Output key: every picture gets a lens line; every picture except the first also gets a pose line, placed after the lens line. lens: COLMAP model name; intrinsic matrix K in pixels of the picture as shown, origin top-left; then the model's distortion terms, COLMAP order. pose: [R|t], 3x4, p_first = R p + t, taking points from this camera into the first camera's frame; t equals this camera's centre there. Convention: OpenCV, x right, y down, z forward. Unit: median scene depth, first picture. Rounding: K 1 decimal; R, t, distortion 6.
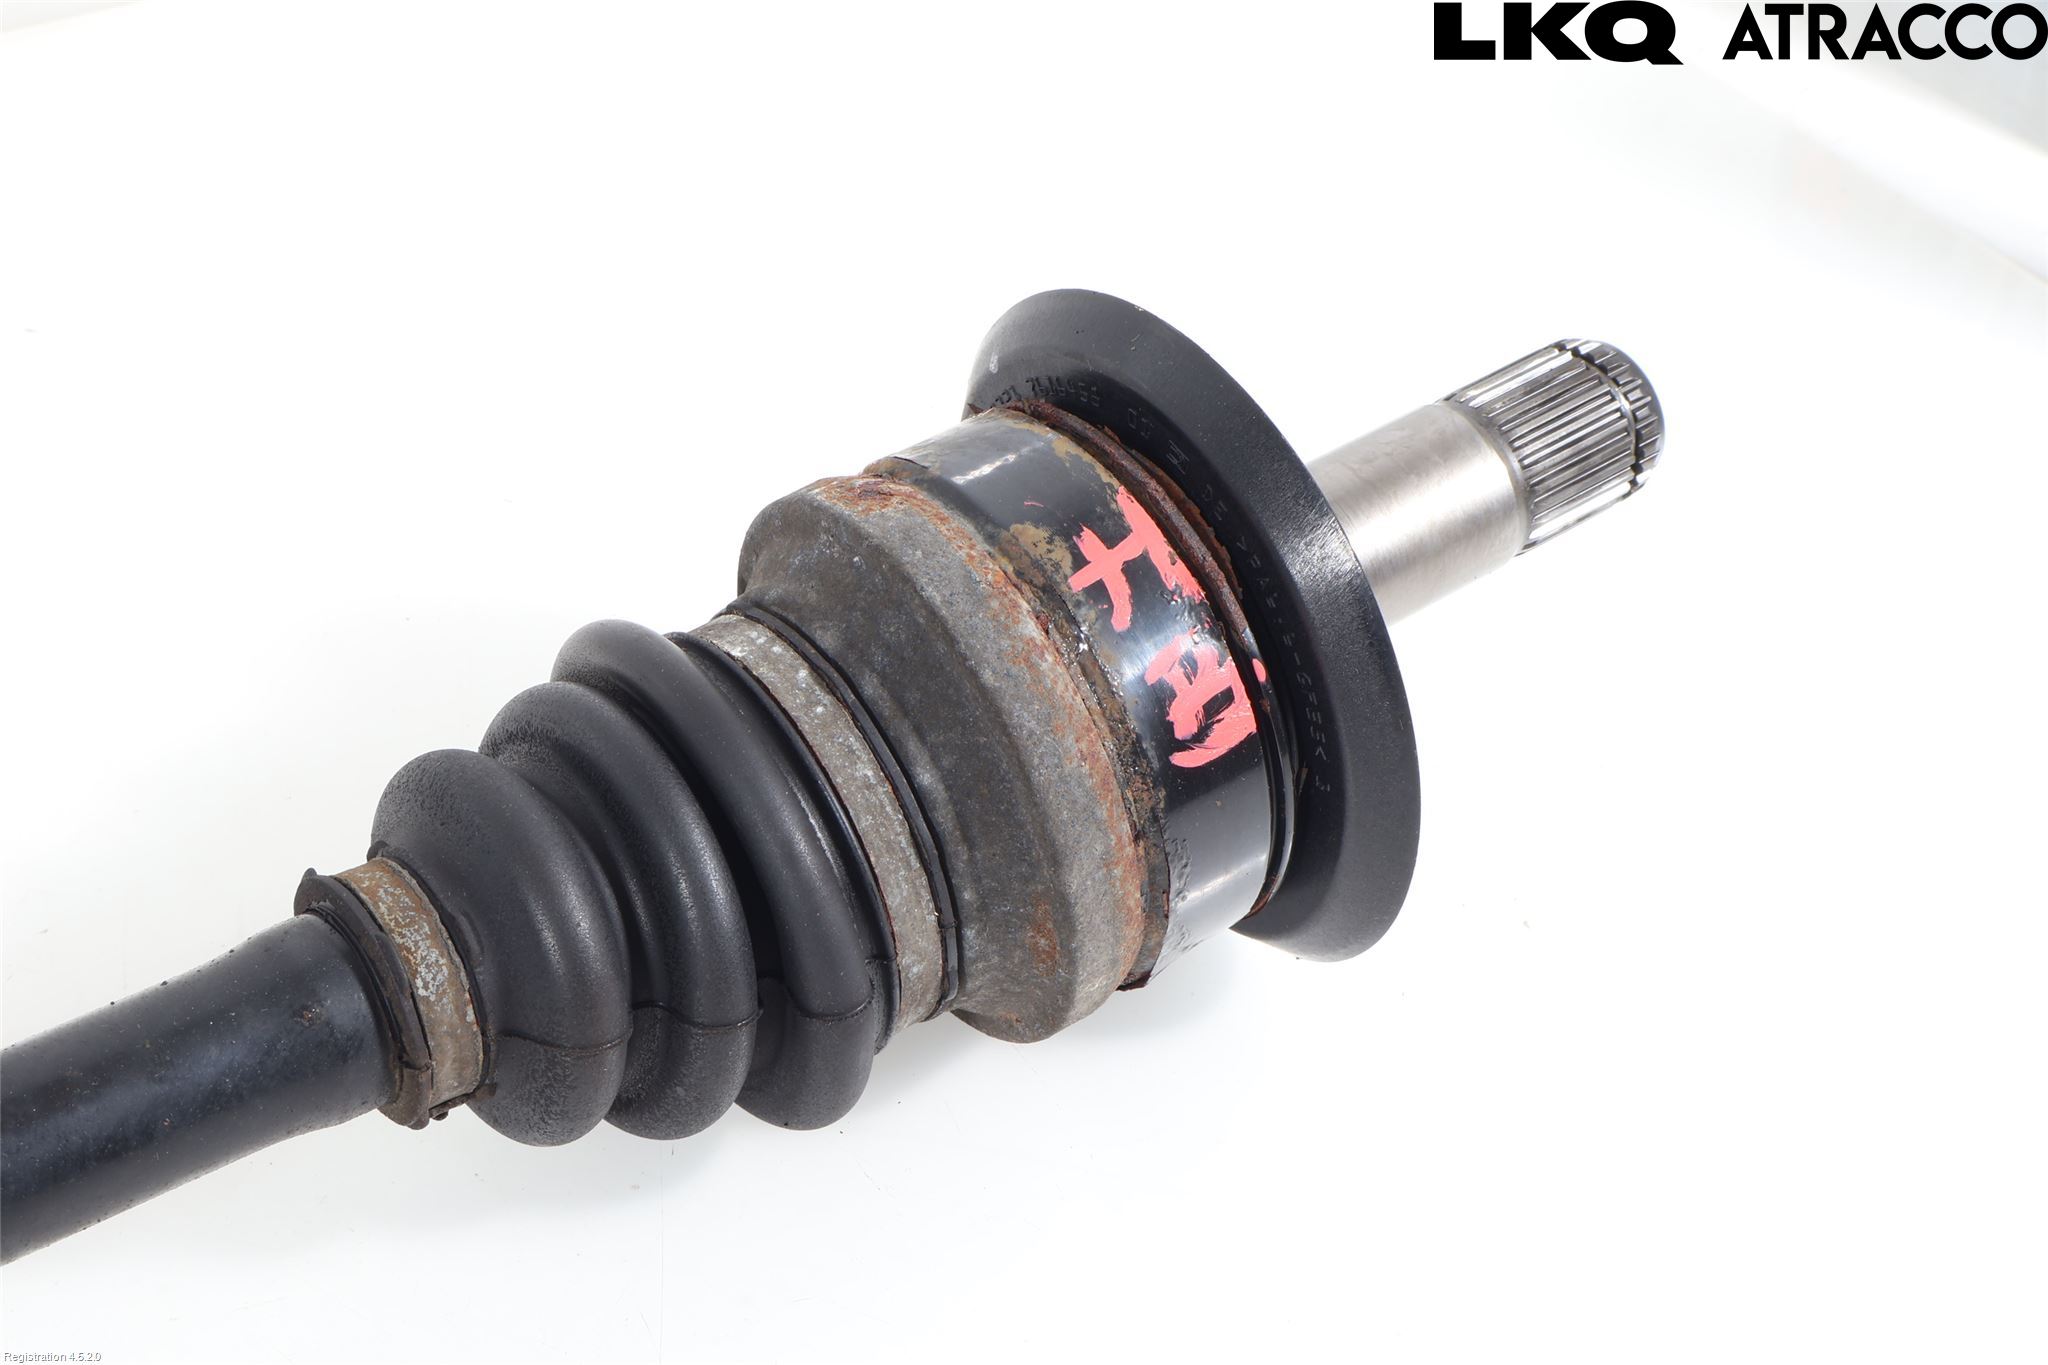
lens RADIAL K [[3046.4, 0, 1023.9], [0, 3046.4, 683.9], [0, 0, 1]] dist [-0.000093, 0.000000]
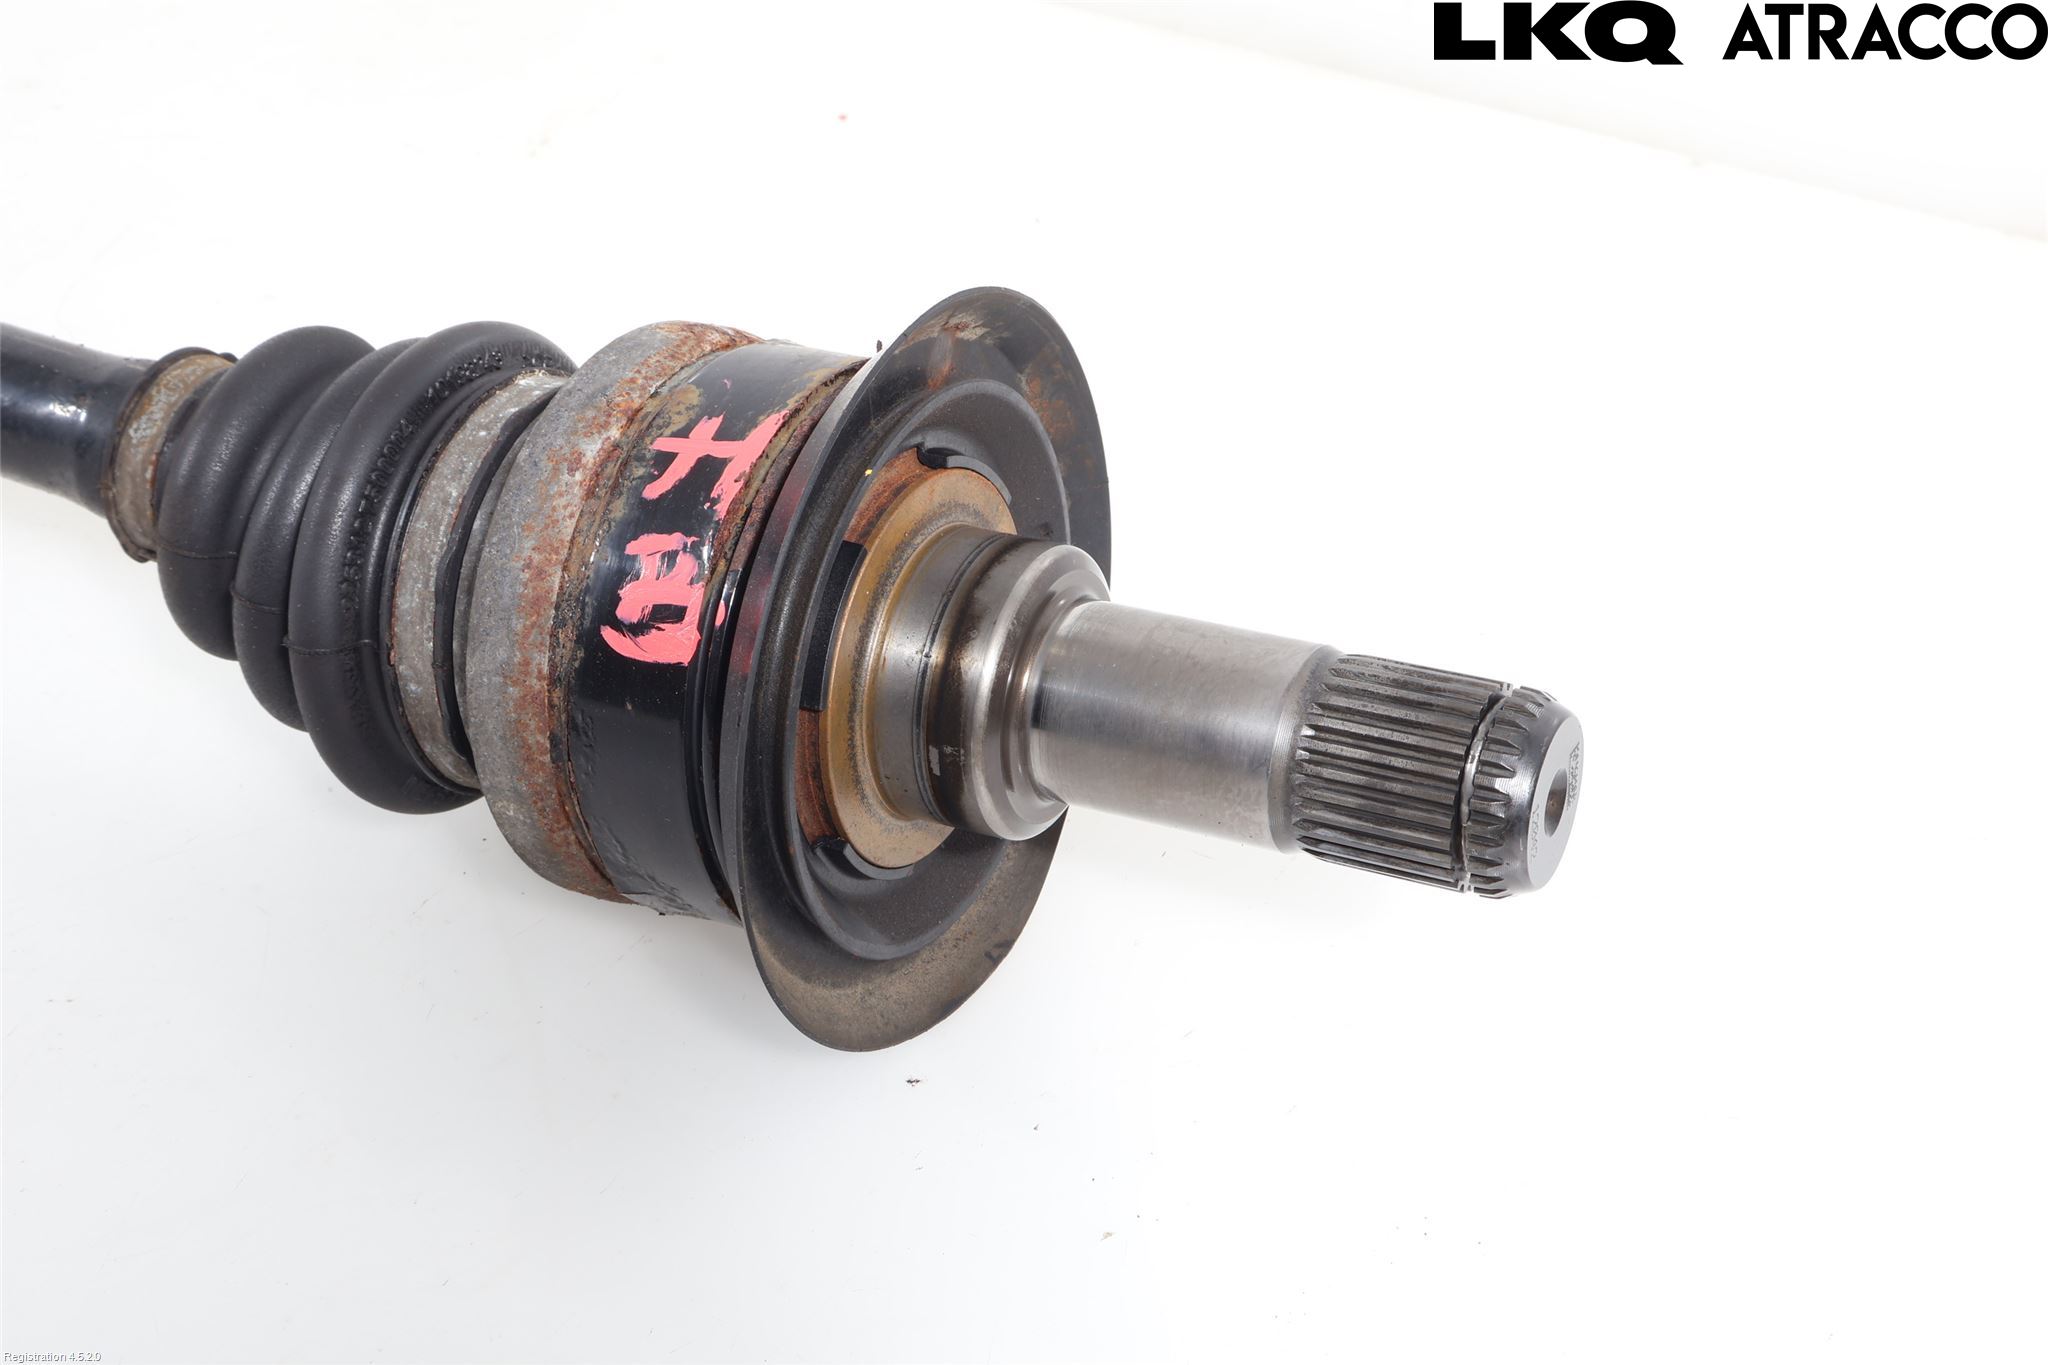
lens RADIAL K [[3046.4, 0, 1024.5], [0, 3046.4, 681.0], [0, 0, 1]] dist [-0.000093, 0.000000]
pose [[0.451013, 0.445841, -0.773184, 0.889839], [-0.571423, 0.809711, 0.133582, -0.173670], [0.685612, 0.381568, 0.619954, 0.487987]]
